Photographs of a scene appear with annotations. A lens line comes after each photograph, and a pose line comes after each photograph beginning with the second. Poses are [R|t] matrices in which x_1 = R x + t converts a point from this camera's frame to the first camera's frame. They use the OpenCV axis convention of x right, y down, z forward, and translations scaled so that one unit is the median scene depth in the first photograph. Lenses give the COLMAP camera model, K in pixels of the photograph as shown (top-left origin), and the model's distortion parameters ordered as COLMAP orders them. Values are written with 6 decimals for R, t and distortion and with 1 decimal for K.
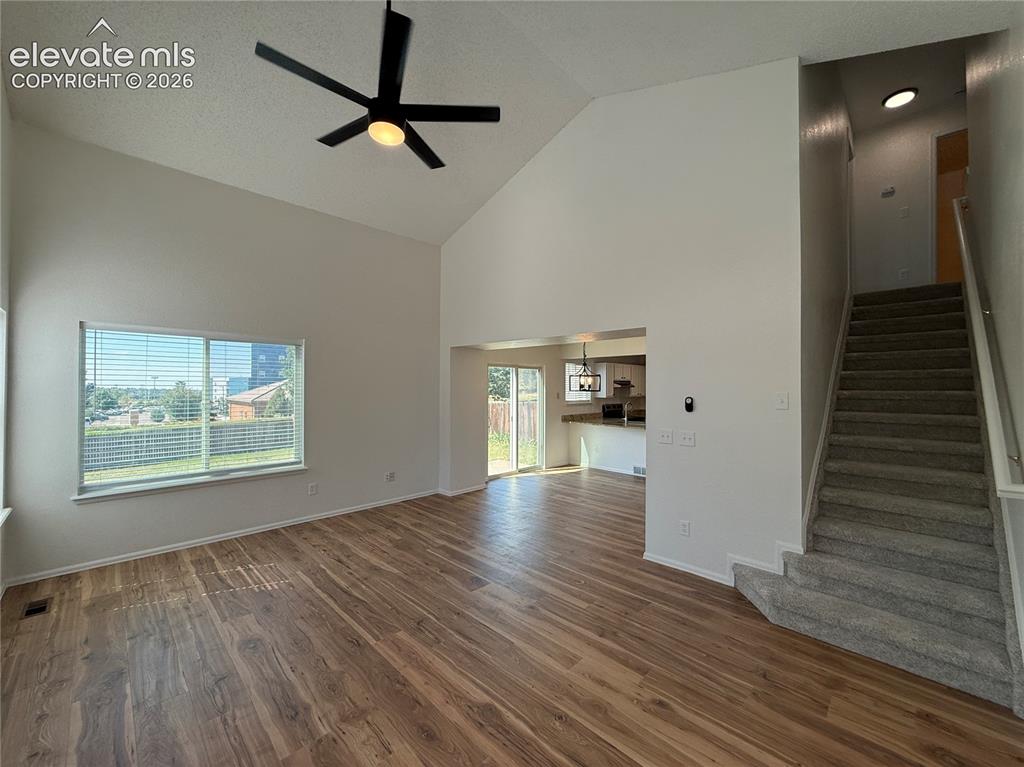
lens RADIAL K [[407.5, 0, 509.2], [0, 407.5, 382.4], [0, 0, 1]] dist [-0.001279, -0.000012]
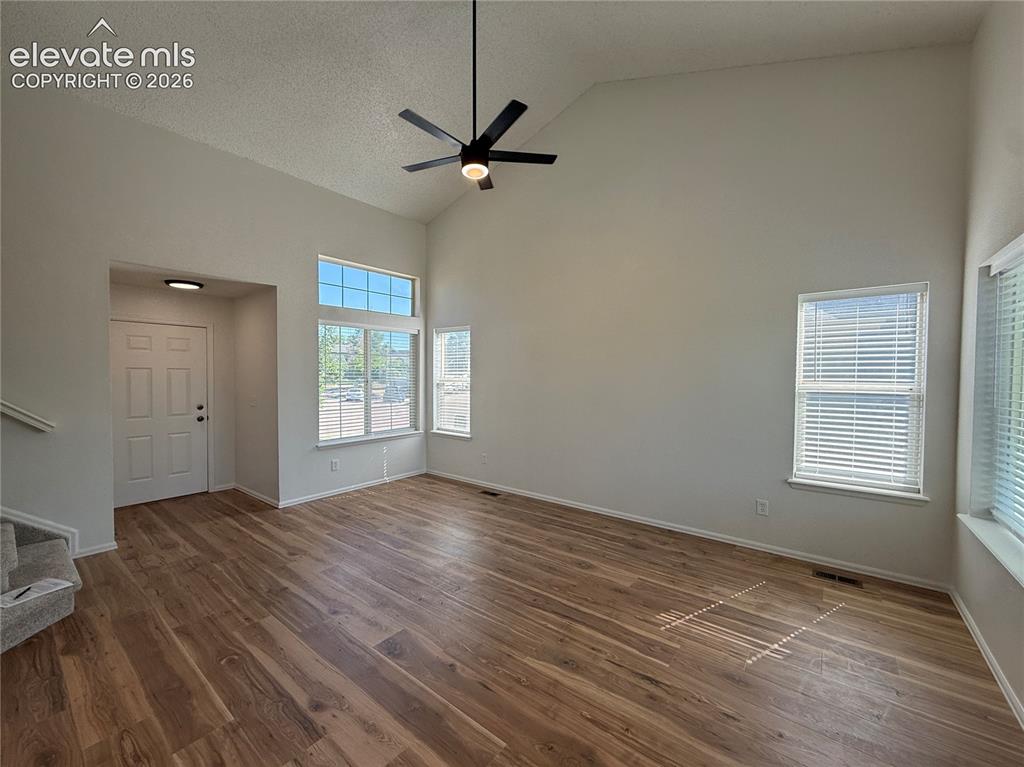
lens RADIAL K [[407.5, 0, 509.2], [0, 407.5, 382.4], [0, 0, 1]] dist [-0.001279, -0.000012]
pose [[-0.993041, -0.004829, -0.117667, -0.199059], [-0.005536, 0.999969, 0.005681, 0.052631], [0.117636, 0.006293, -0.993037, 1.806103]]
